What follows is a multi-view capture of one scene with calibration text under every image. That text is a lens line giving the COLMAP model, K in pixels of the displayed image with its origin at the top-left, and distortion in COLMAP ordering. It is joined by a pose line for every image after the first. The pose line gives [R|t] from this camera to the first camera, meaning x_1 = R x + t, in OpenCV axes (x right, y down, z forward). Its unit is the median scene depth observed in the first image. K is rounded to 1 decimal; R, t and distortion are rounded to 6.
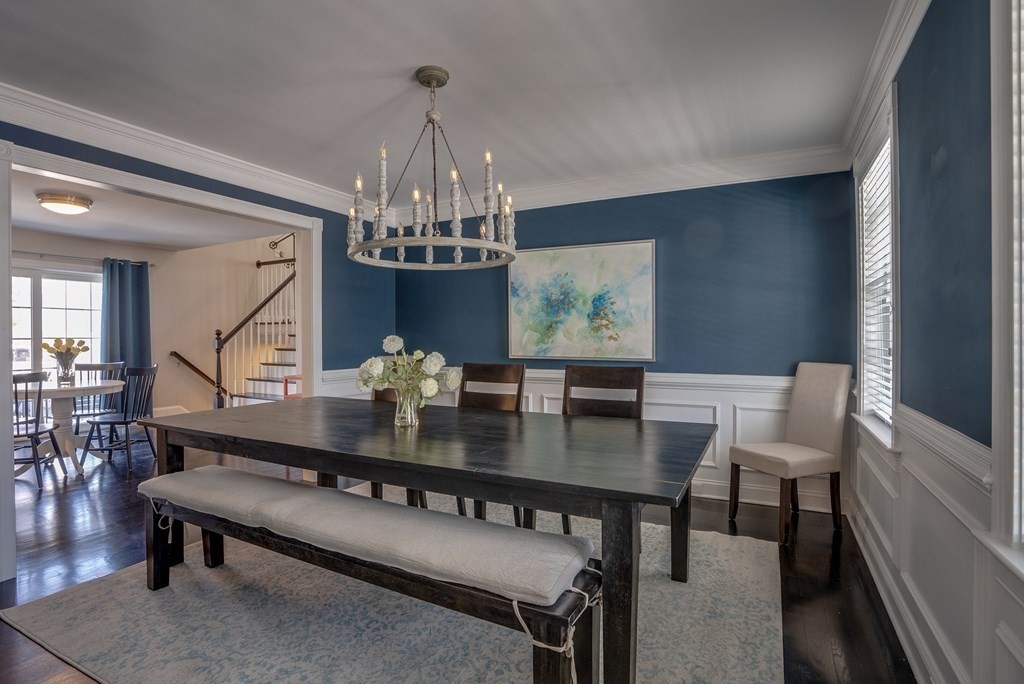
lens RADIAL K [[511.0, 0, 511.2], [0, 511.0, 335.1], [0, 0, 1]] dist [0.002183, 0.001687]
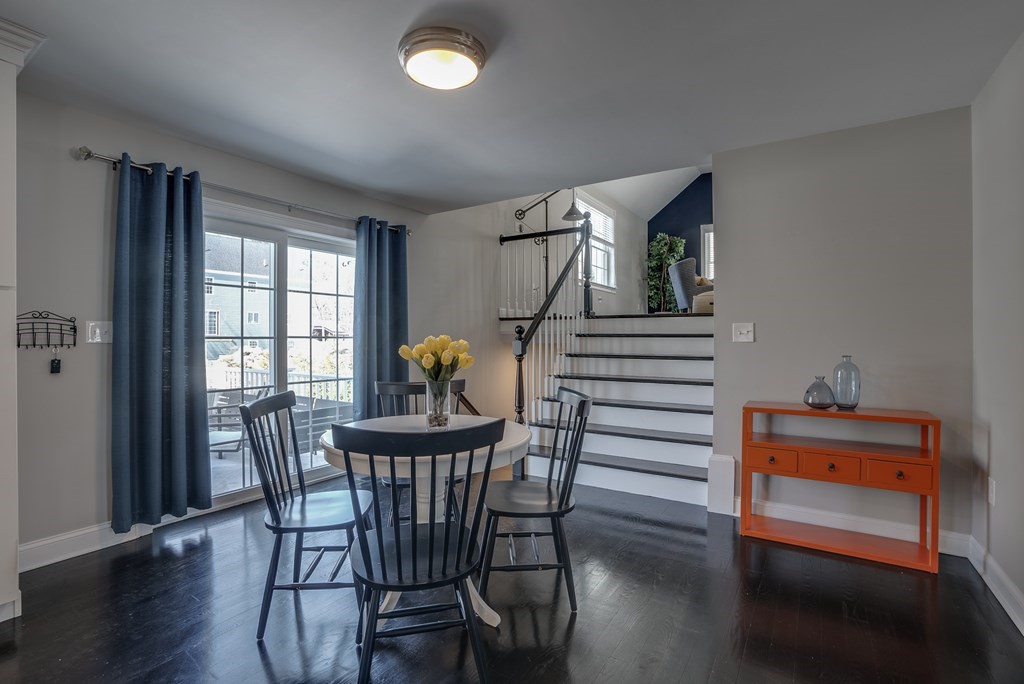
lens RADIAL K [[473.1, 0, 502.8], [0, 473.1, 339.3], [0, 0, 1]] dist [-0.028609, 0.004709]
pose [[0.995018, 0.001037, -0.099688, -0.522296], [-0.000917, 0.999999, 0.001250, 0.006718], [0.099689, -0.001152, 0.995018, 0.390500]]
